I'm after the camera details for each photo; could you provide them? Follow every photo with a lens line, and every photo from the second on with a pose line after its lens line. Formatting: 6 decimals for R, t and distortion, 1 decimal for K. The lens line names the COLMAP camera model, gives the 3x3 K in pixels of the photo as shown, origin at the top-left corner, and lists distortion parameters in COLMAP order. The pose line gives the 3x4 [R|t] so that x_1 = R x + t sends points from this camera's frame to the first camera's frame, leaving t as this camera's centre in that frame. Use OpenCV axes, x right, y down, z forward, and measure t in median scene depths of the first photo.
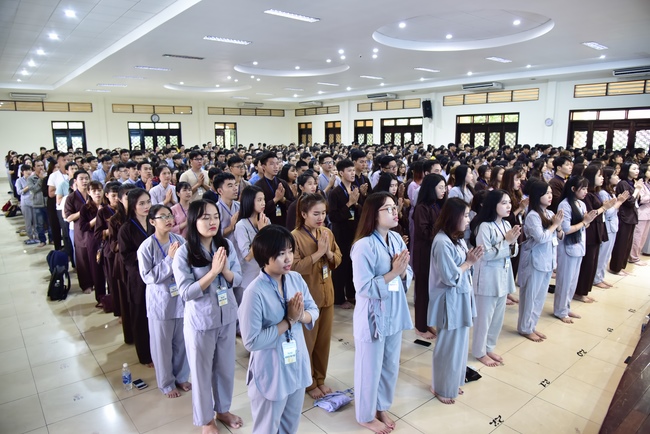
lens RADIAL K [[444.8, 0, 322.6], [0, 444.8, 215.9], [0, 0, 1]] dist [-0.043595, 0.021110]
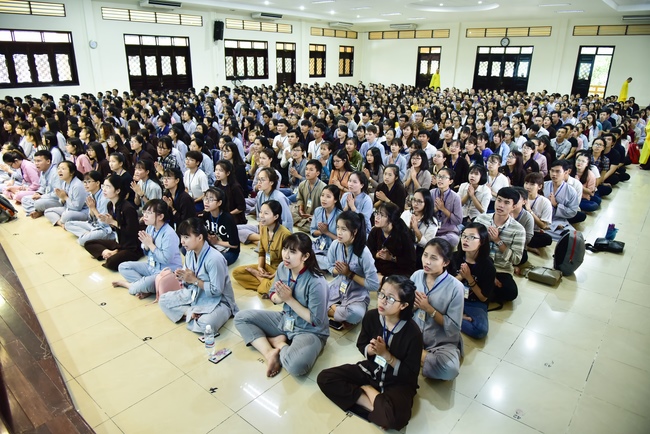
lens RADIAL K [[444.8, 0, 322.9], [0, 444.8, 216.6], [0, 0, 1]] dist [-0.043595, 0.021110]
pose [[0.181649, 0.336128, -0.924133, 0.567390], [-0.186548, 0.934481, 0.303224, -0.086805], [0.965507, 0.117315, 0.232452, 0.459692]]
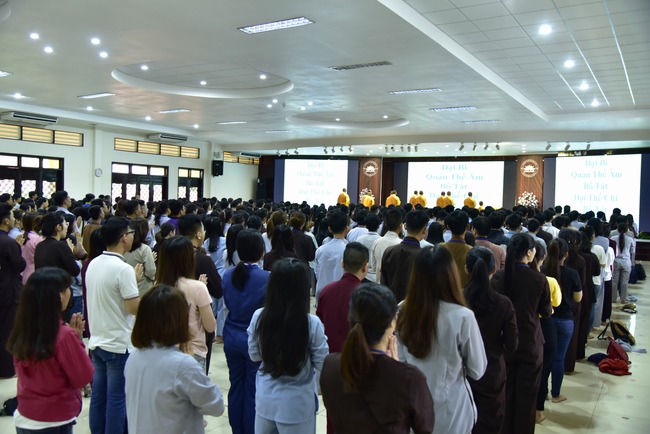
lens RADIAL K [[574.9, 0, 320.6], [0, 574.9, 214.4], [0, 0, 1]] dist [0.012727, 0.014225]
pose [[-0.357650, -0.031233, 0.933333, -0.573164], [0.139011, 0.986525, 0.086282, -0.119771], [-0.923451, 0.160603, -0.348489, 0.726721]]
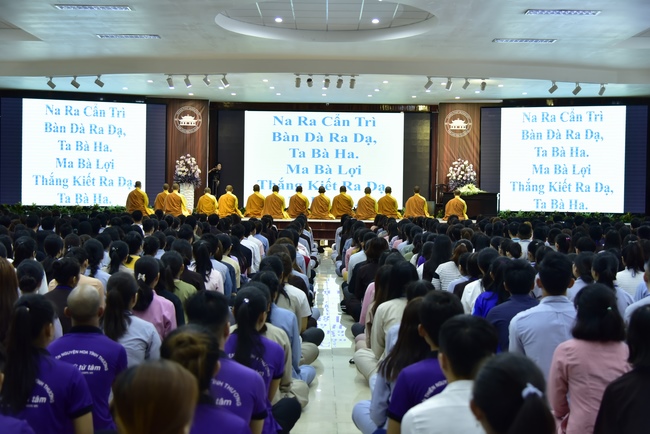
lens RADIAL K [[896.6, 0, 324.7], [0, 896.6, 216.8], [0, 0, 1]] dist [0.001328, 0.000000]
pose [[-0.793934, -0.018435, 0.607724, -0.277797], [0.098555, 0.982419, 0.158554, -0.135317], [-0.599963, 0.185776, -0.778159, 0.941647]]
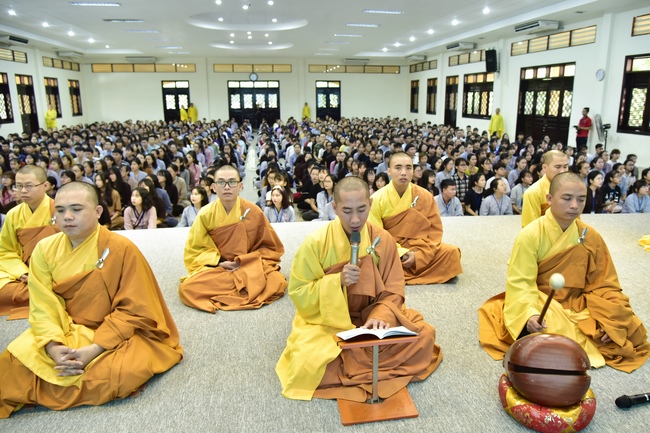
lens RADIAL K [[475.4, 0, 347.5], [0, 475.4, 219.6], [0, 0, 1]] dist [-0.027122, -0.000418]
pose [[0.872942, 0.127017, -0.470998, 0.394539], [-0.090632, 0.990926, 0.099252, -0.020132], [0.479331, -0.043954, 0.876533, 0.116432]]
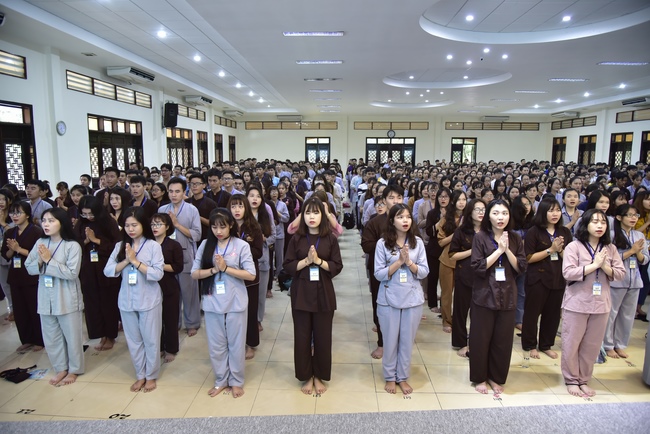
lens RADIAL K [[444.8, 0, 322.9], [0, 444.8, 215.2], [0, 0, 1]] dist [-0.043595, 0.021110]
pose [[0.752269, 0.101320, -0.651019, 0.222725], [-0.123780, 0.992244, 0.011395, -0.018449], [0.647124, 0.072011, 0.758976, 0.094055]]
